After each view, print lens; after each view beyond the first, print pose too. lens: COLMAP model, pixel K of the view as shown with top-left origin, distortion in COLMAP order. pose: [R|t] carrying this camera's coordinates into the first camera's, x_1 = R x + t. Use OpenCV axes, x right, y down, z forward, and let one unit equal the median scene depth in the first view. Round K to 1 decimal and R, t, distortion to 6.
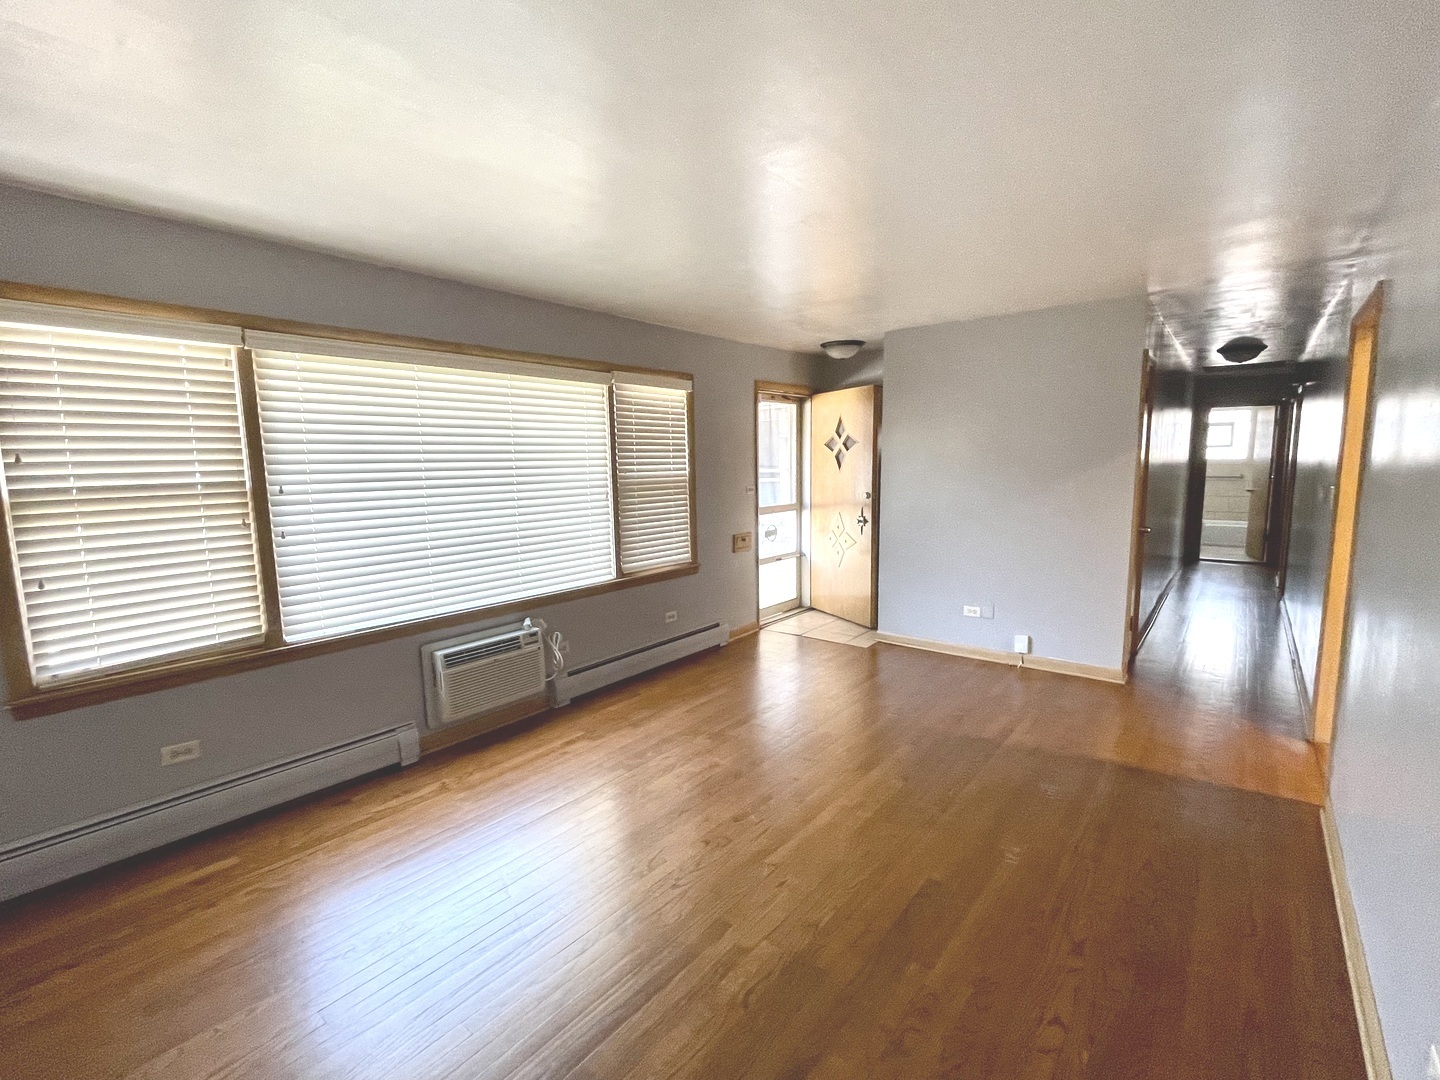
lens RADIAL K [[637.7, 0, 723.5], [0, 637.7, 541.2], [0, 0, 1]] dist [0.005400, -0.000046]
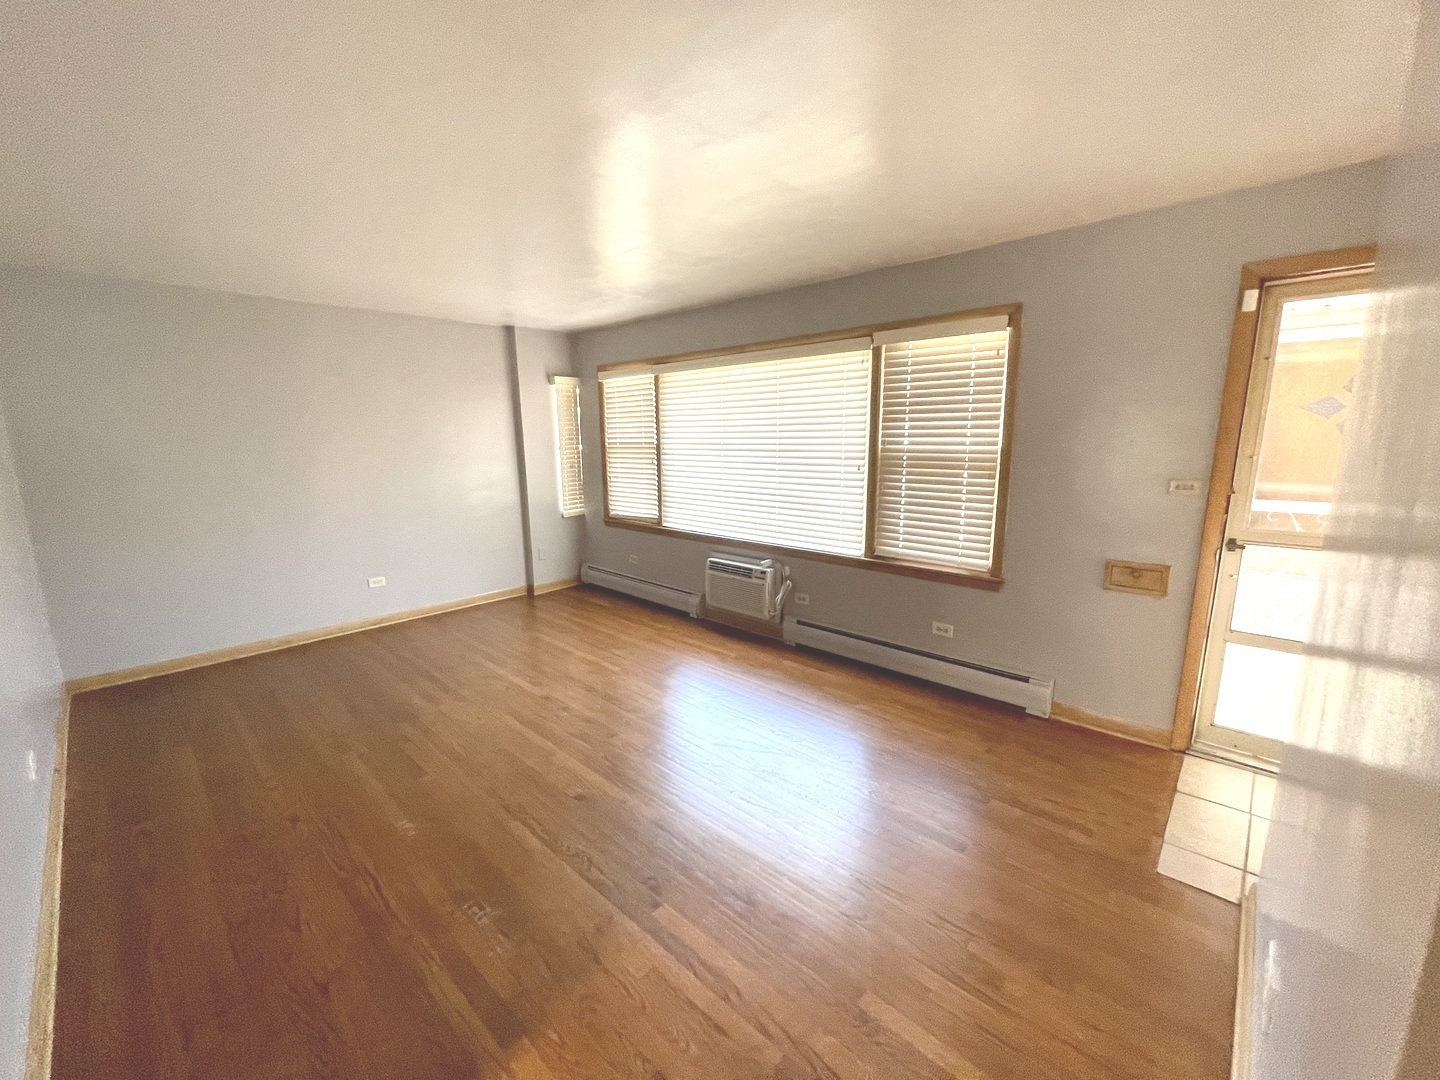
lens RADIAL K [[581.4, 0, 723.2], [0, 581.4, 543.2], [0, 0, 1]] dist [-0.000737, -0.000009]
pose [[-0.059737, 0.197436, -0.978494, 0.711385], [-0.118476, 0.971913, 0.203341, -0.115791], [0.991158, 0.128075, -0.034668, 0.844030]]
